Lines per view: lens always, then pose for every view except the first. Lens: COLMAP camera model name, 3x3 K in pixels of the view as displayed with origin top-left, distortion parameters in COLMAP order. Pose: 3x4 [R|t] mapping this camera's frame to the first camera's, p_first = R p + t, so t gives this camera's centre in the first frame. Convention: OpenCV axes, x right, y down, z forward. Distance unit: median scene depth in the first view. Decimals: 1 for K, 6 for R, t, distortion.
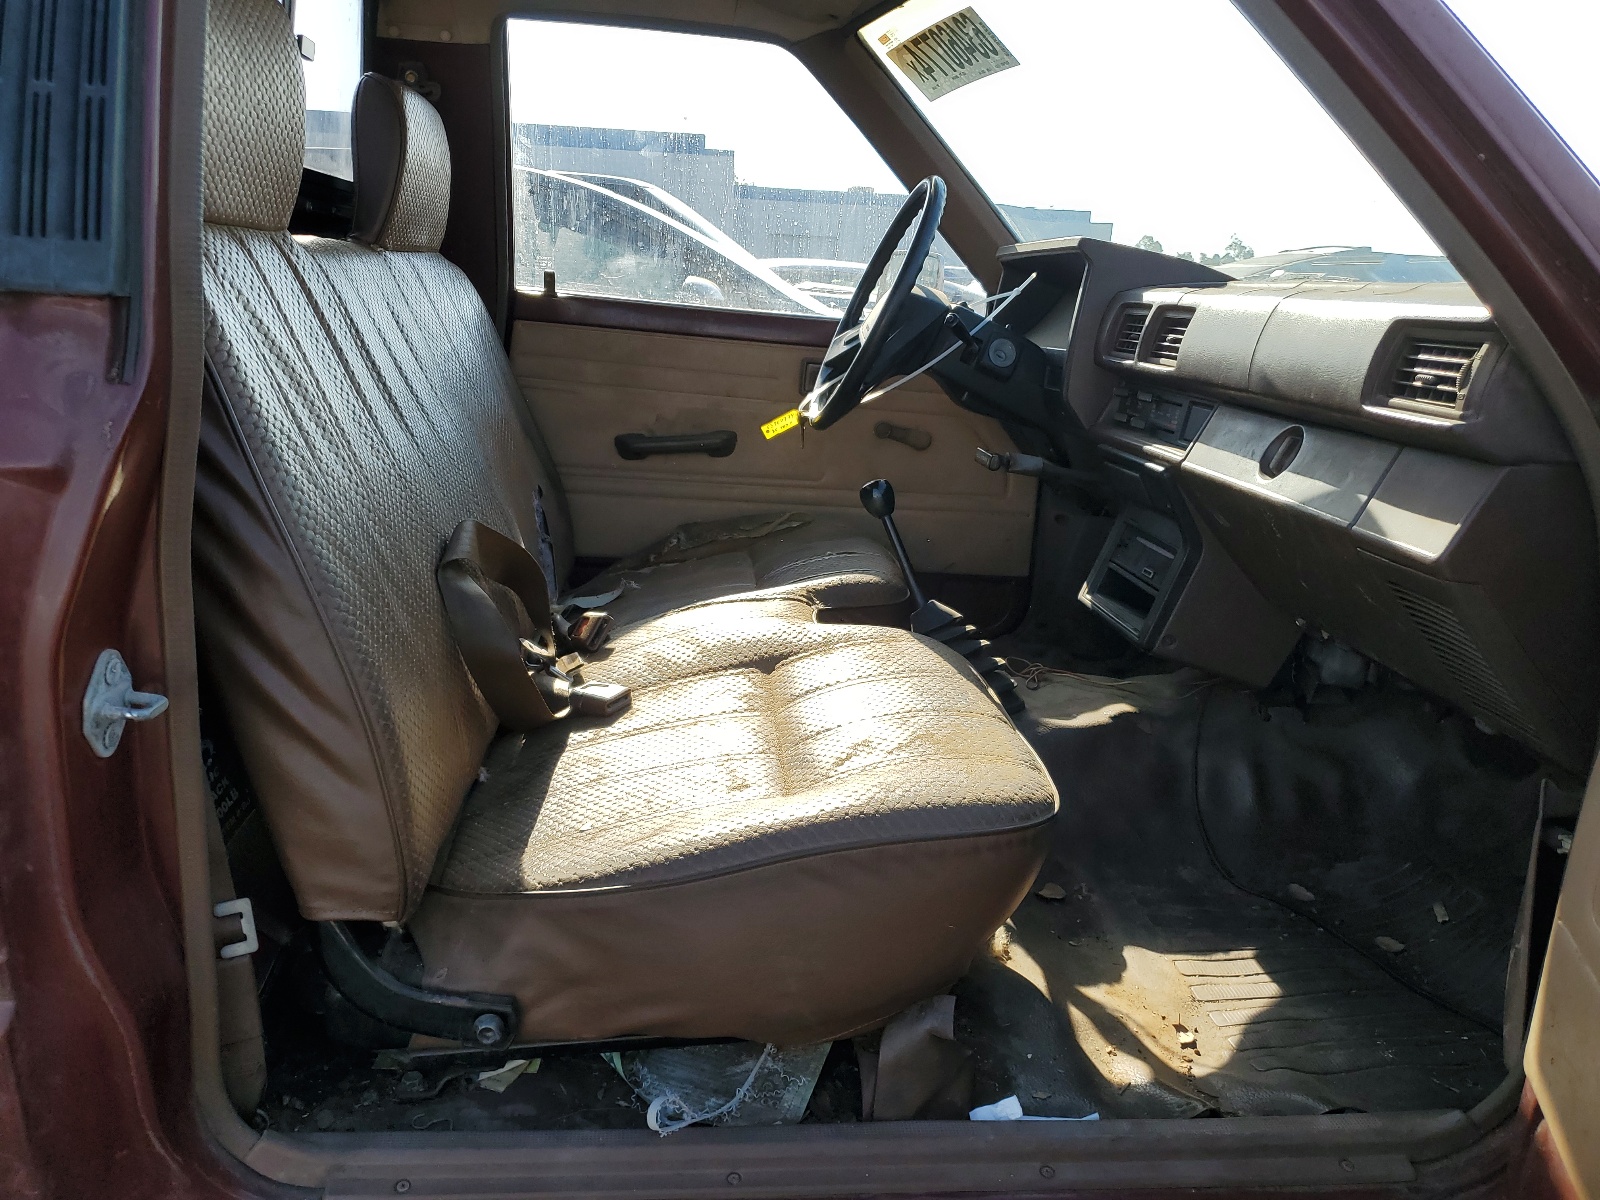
lens RADIAL K [[1233.7, 0, 800.0], [0, 1233.7, 600.0], [0, 0, 1]] dist [0.010233, 0.005031]
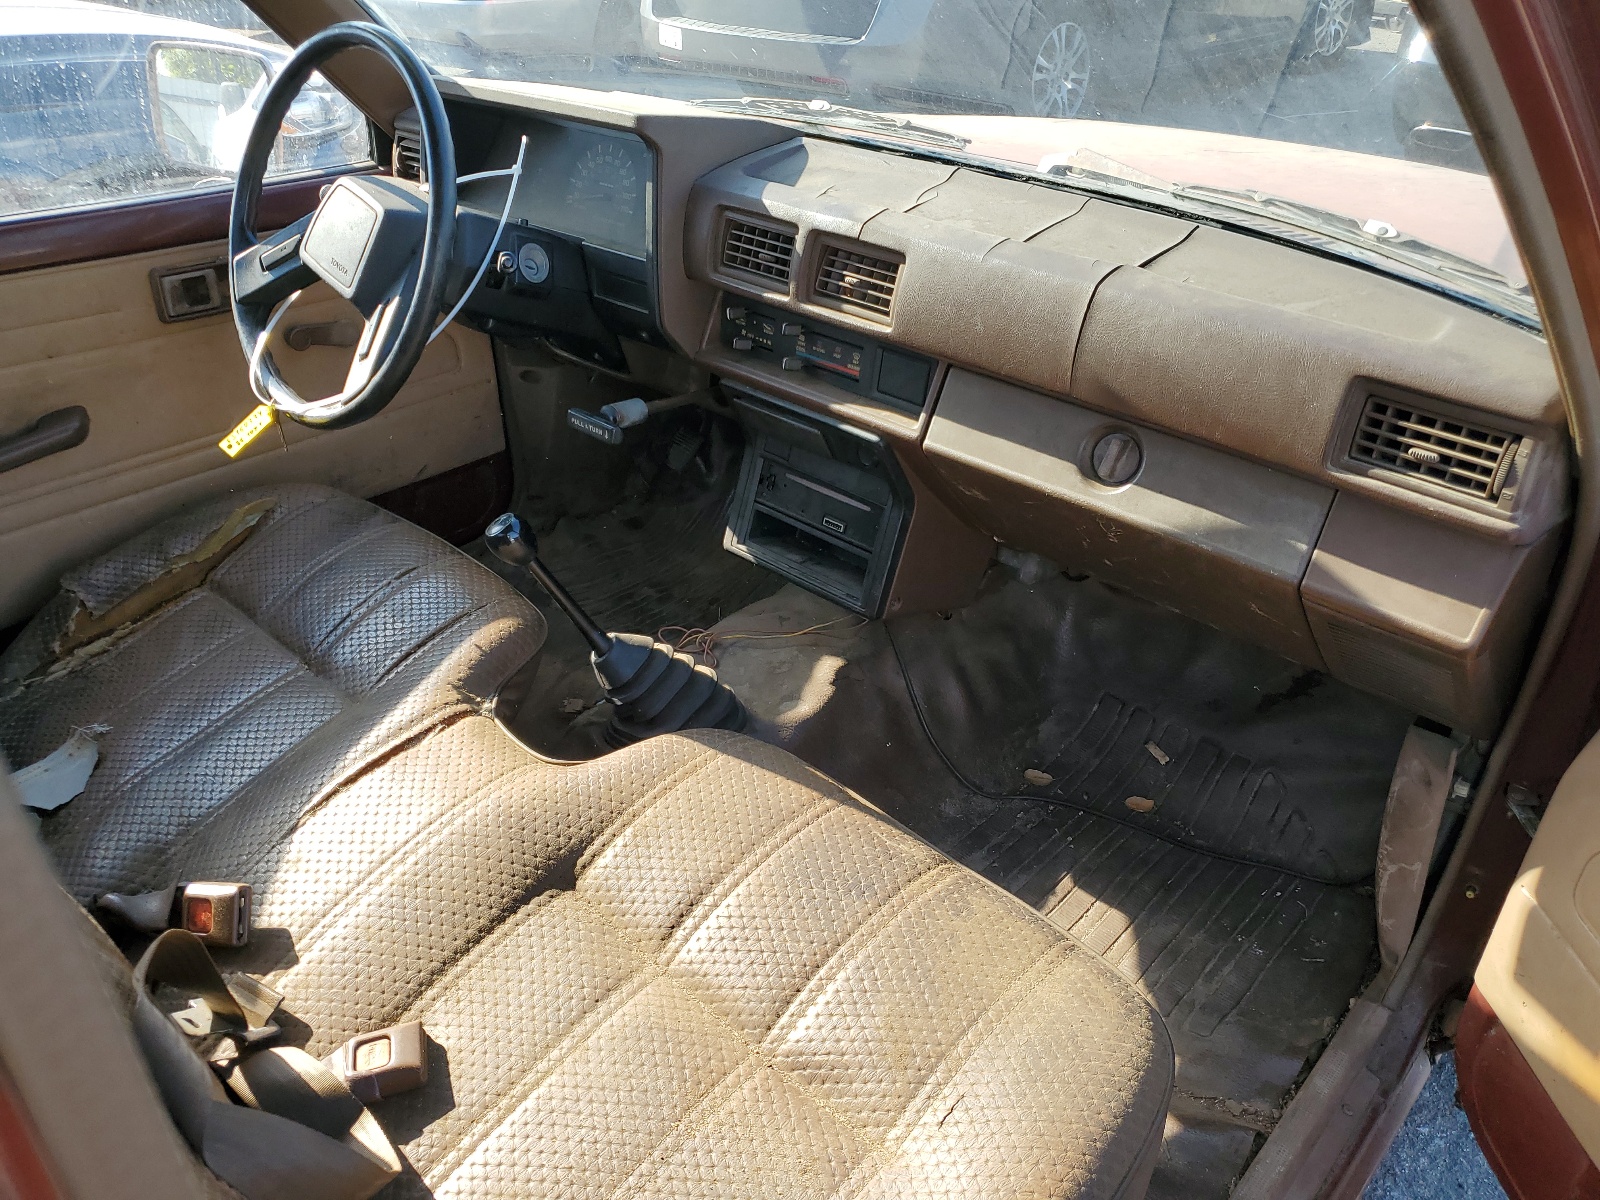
lens RADIAL K [[1195.7, 0, 800.0], [0, 1195.7, 600.0], [0, 0, 1]] dist [-0.004324, -0.006074]
pose [[0.749812, -0.395824, 0.530193, -0.229243], [0.200154, 0.899469, 0.388450, -0.336667], [-0.630650, -0.185145, 0.753659, 0.393912]]
